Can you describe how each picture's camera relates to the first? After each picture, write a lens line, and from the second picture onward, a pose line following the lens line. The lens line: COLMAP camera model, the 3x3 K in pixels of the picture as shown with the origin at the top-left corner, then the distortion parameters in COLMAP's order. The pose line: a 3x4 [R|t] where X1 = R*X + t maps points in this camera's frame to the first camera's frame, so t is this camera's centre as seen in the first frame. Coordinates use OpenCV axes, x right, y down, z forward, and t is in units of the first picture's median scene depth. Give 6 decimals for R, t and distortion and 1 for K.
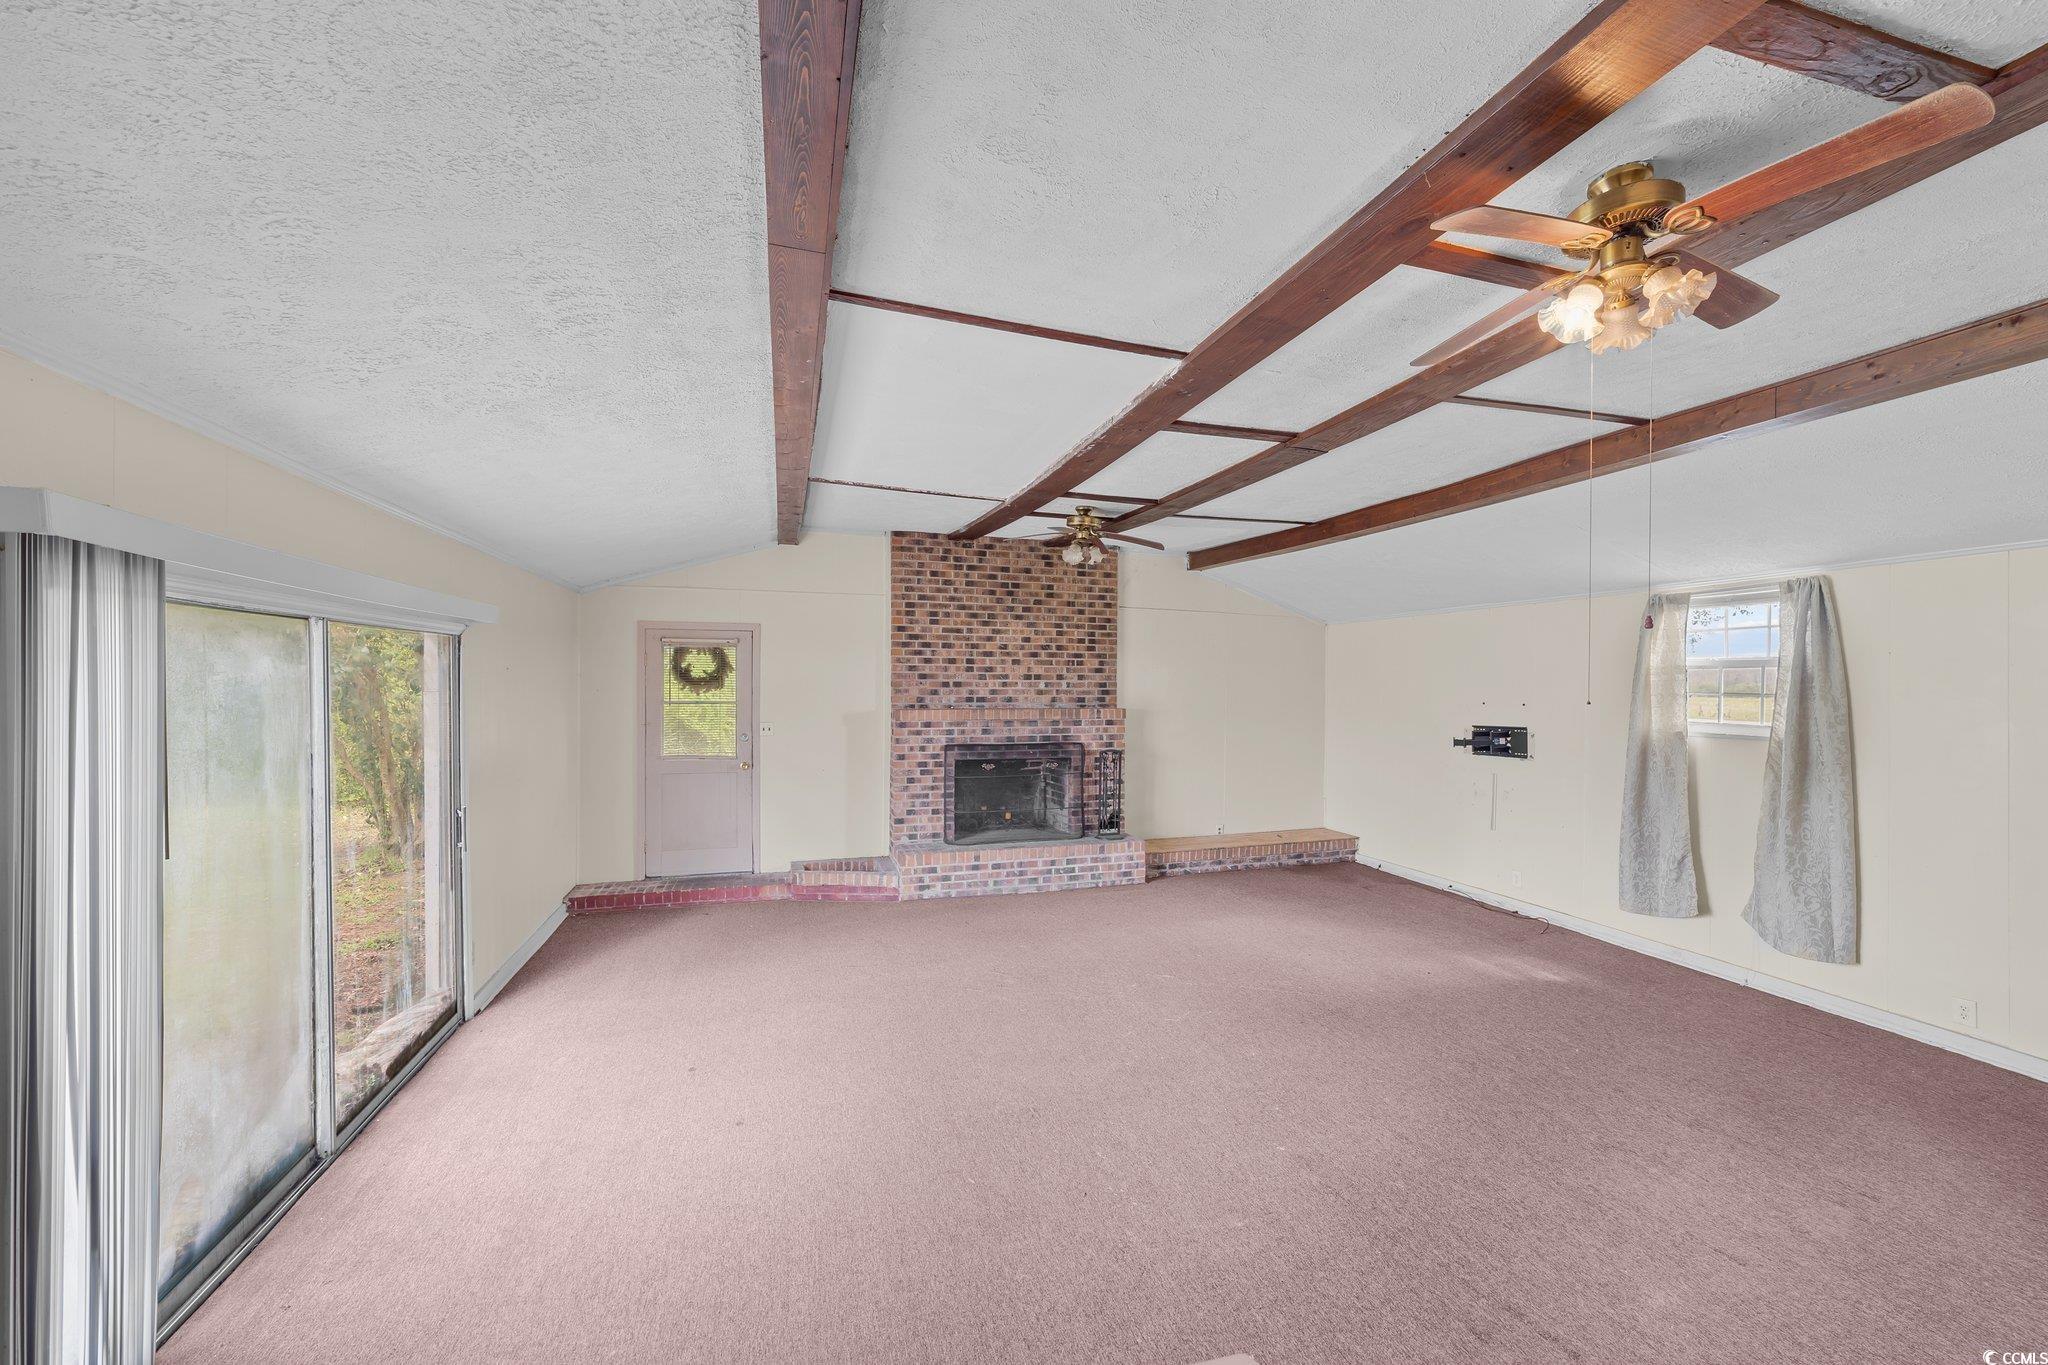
lens RADIAL K [[786.1, 0, 1020.7], [0, 786.1, 682.9], [0, 0, 1]] dist [-0.005861, 0.000901]
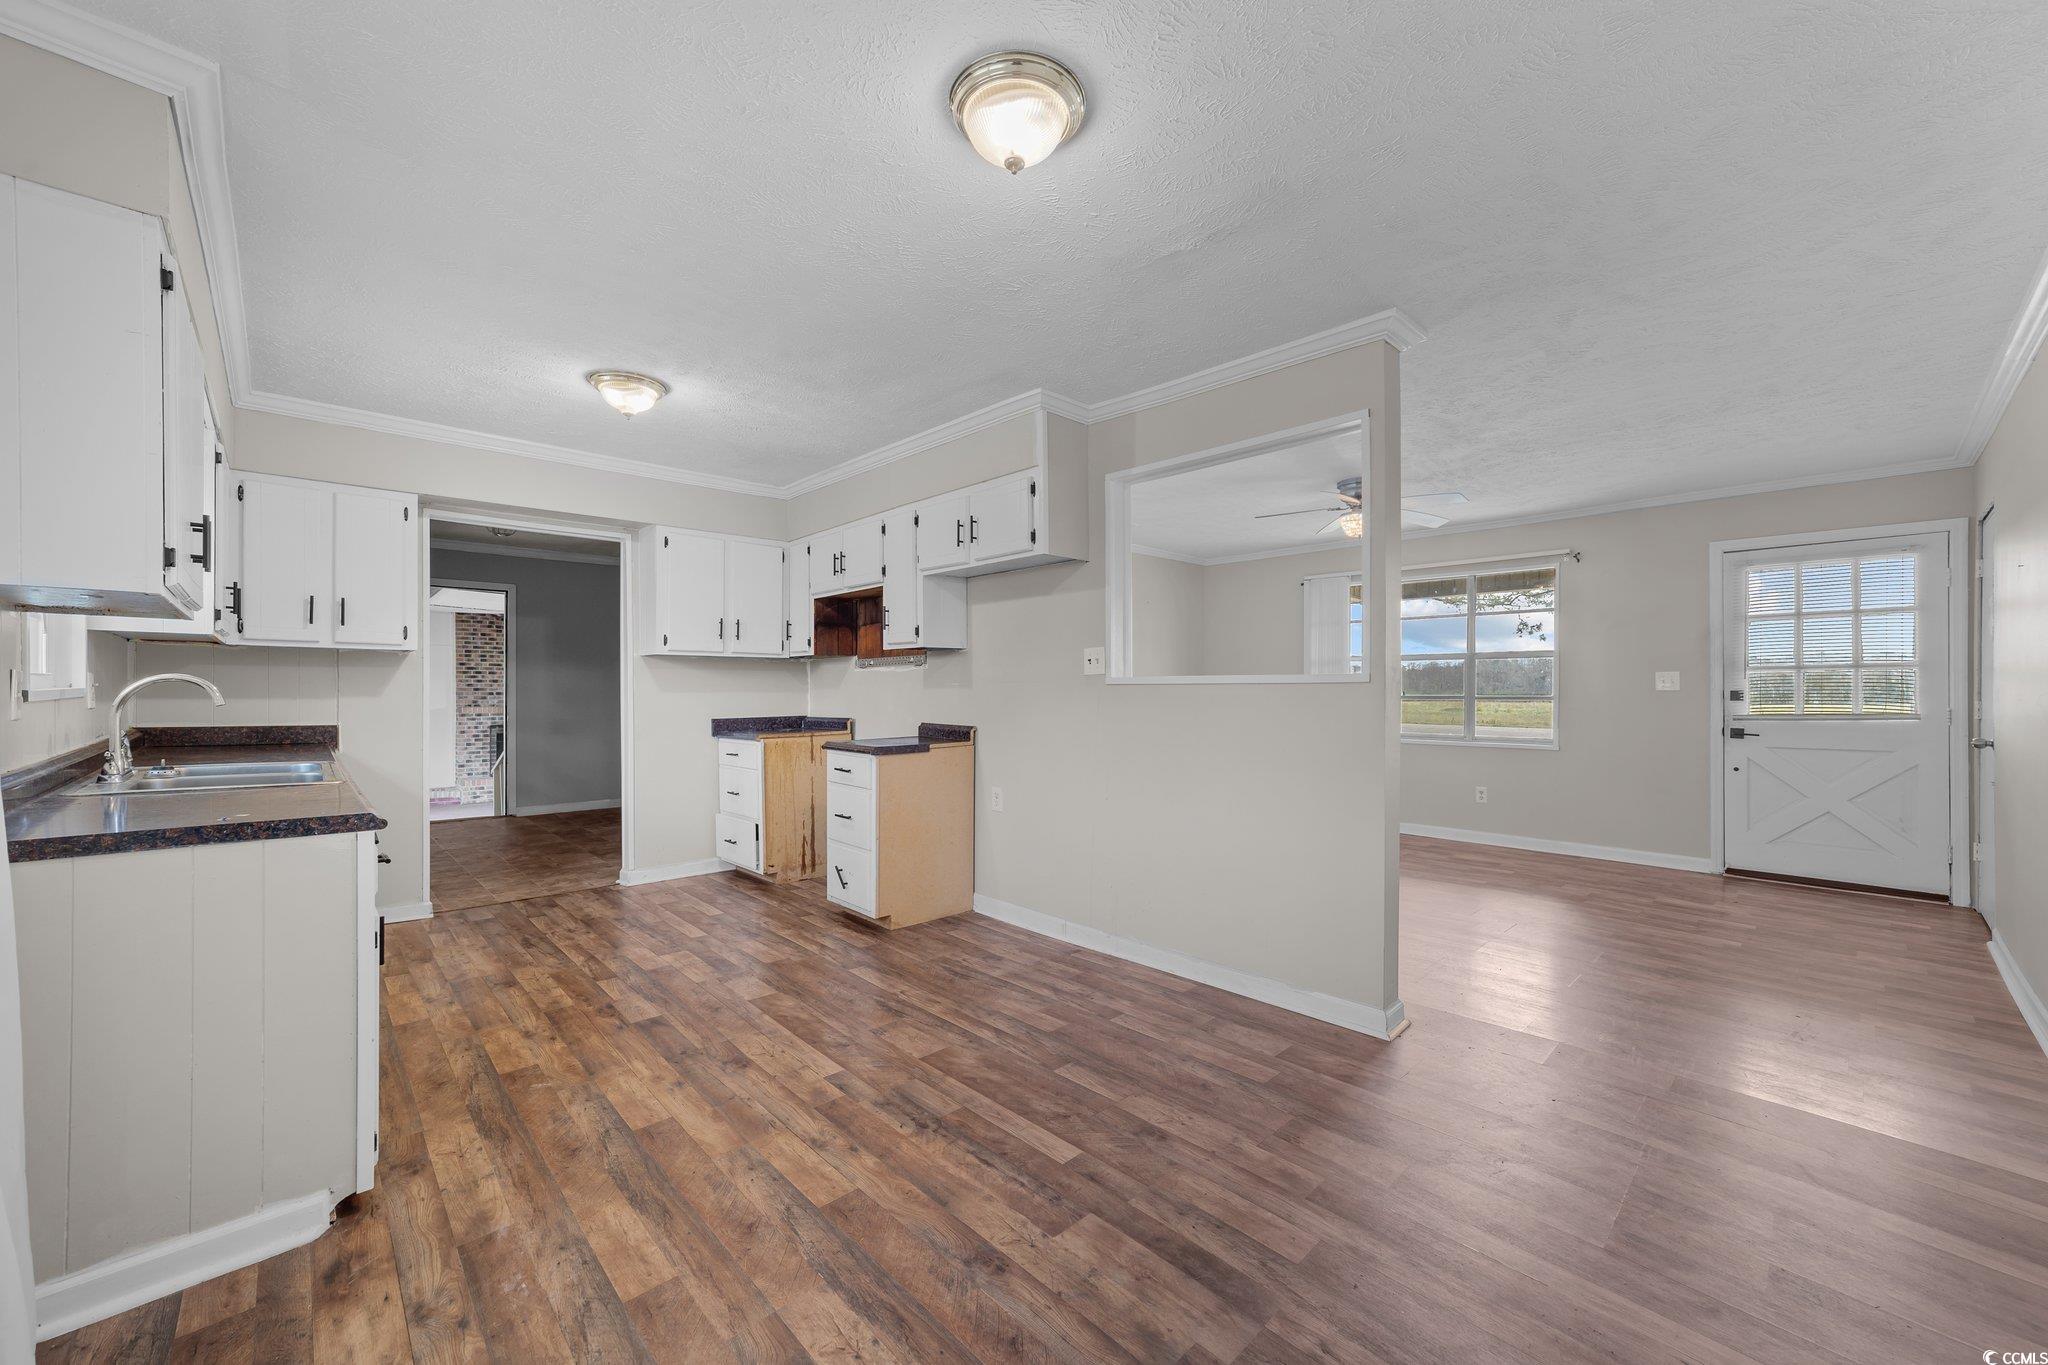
lens RADIAL K [[786.1, 0, 1020.9], [0, 786.1, 687.8], [0, 0, 1]] dist [-0.005861, 0.000901]
pose [[0.893874, -0.004164, 0.448298, 0.195016], [0.004349, 0.999990, 0.000617, -0.007655], [-0.448297, 0.001399, 0.893884, -1.234494]]
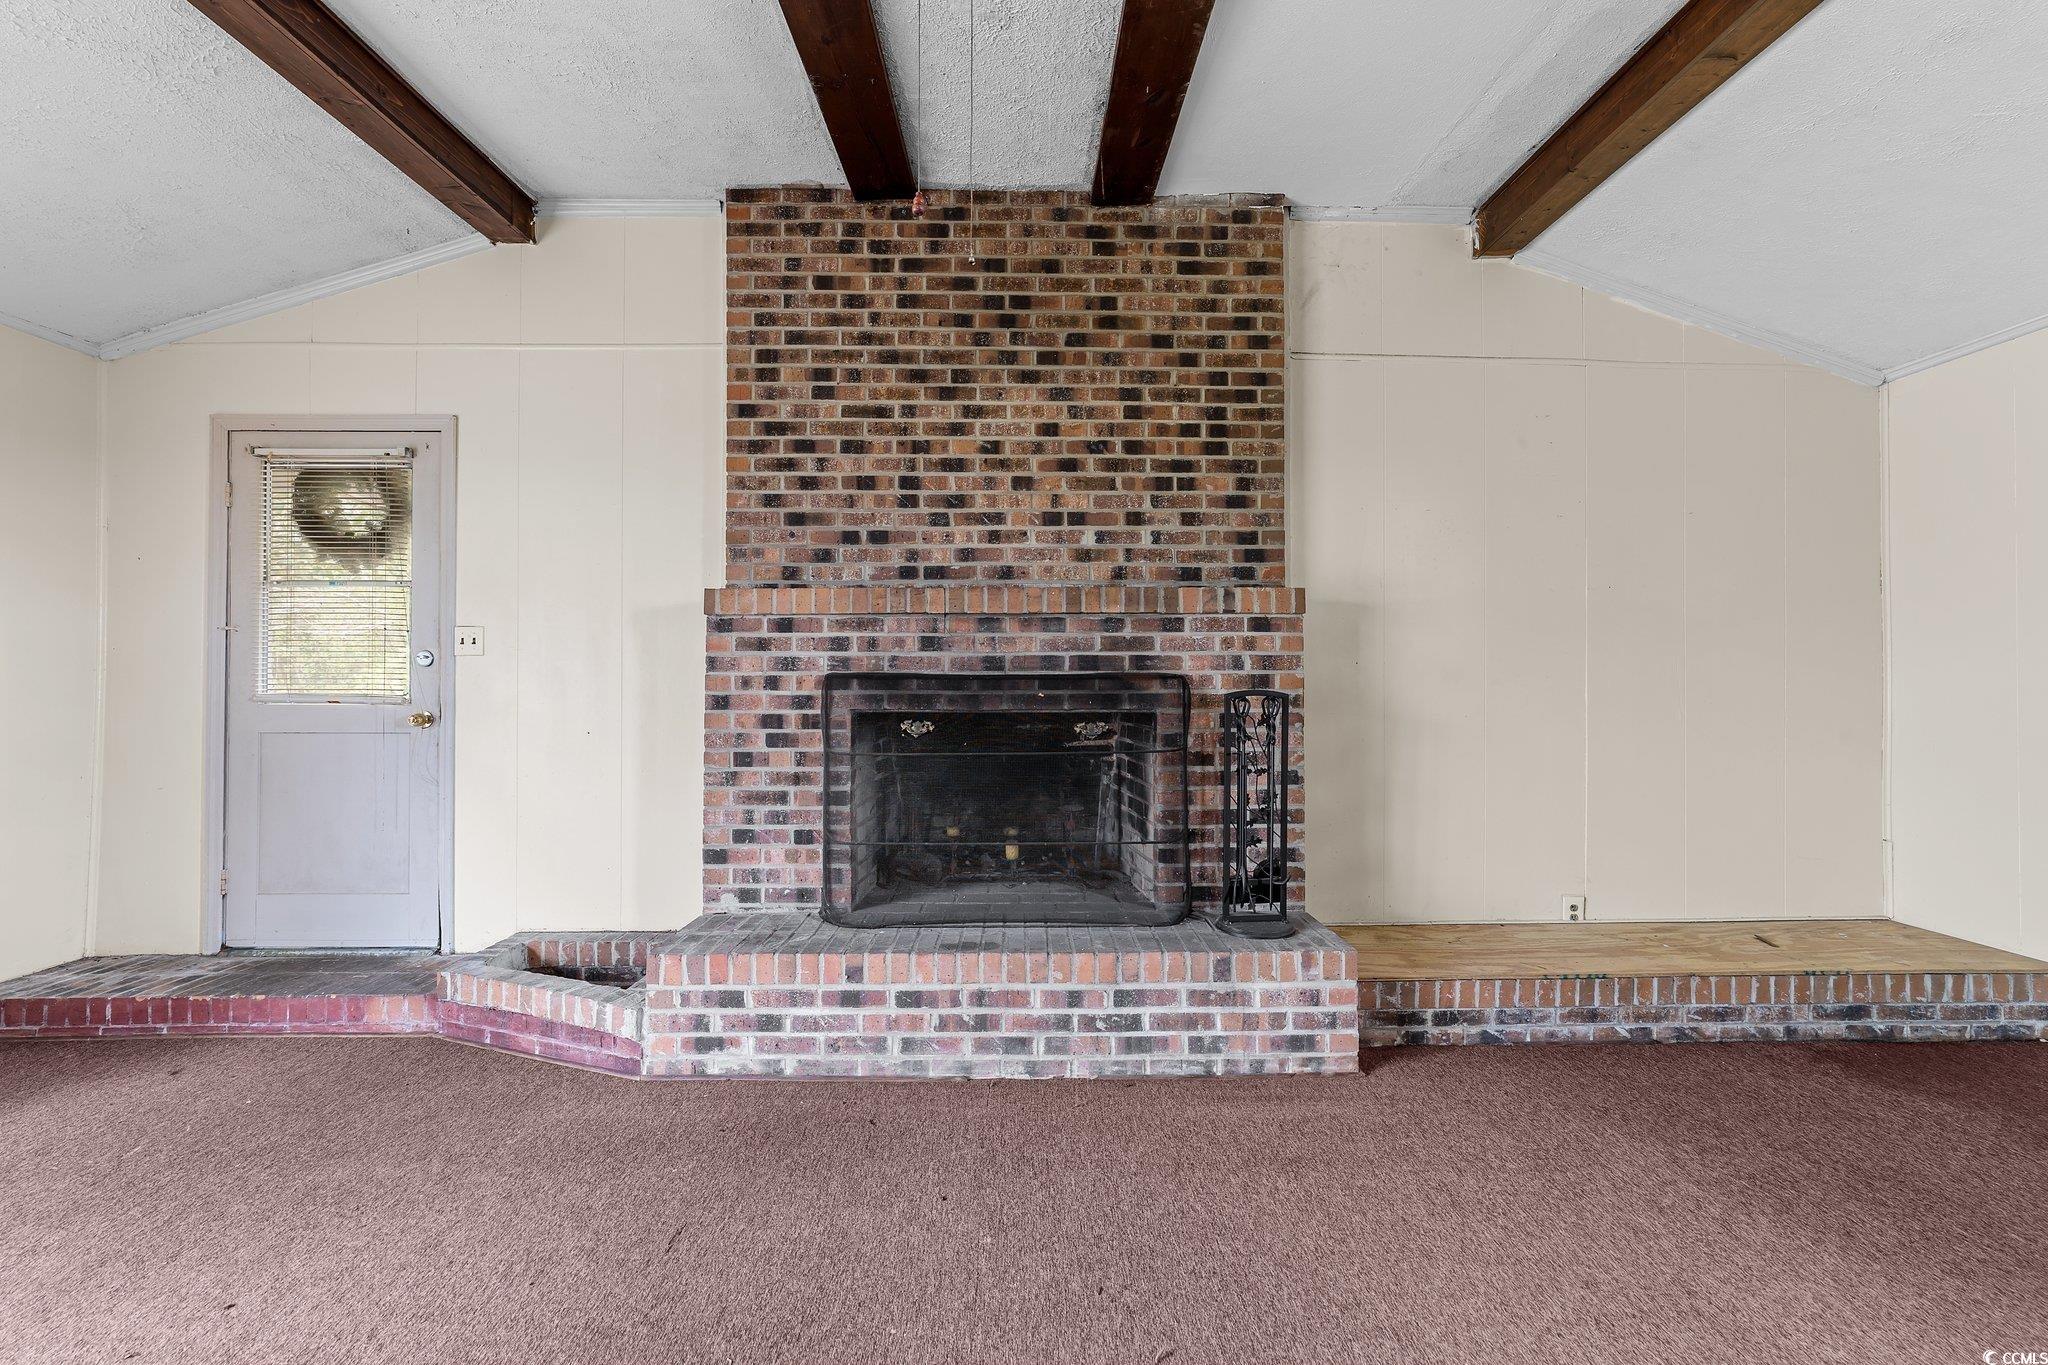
lens RADIAL K [[786.1, 0, 1031.6], [0, 786.1, 671.0], [0, 0, 1]] dist [-0.005861, 0.000901]
pose [[0.959719, -0.010302, -0.280773, 0.117094], [0.006449, 0.999872, -0.014646, 0.080936], [0.280888, 0.012245, 0.959662, 0.615956]]
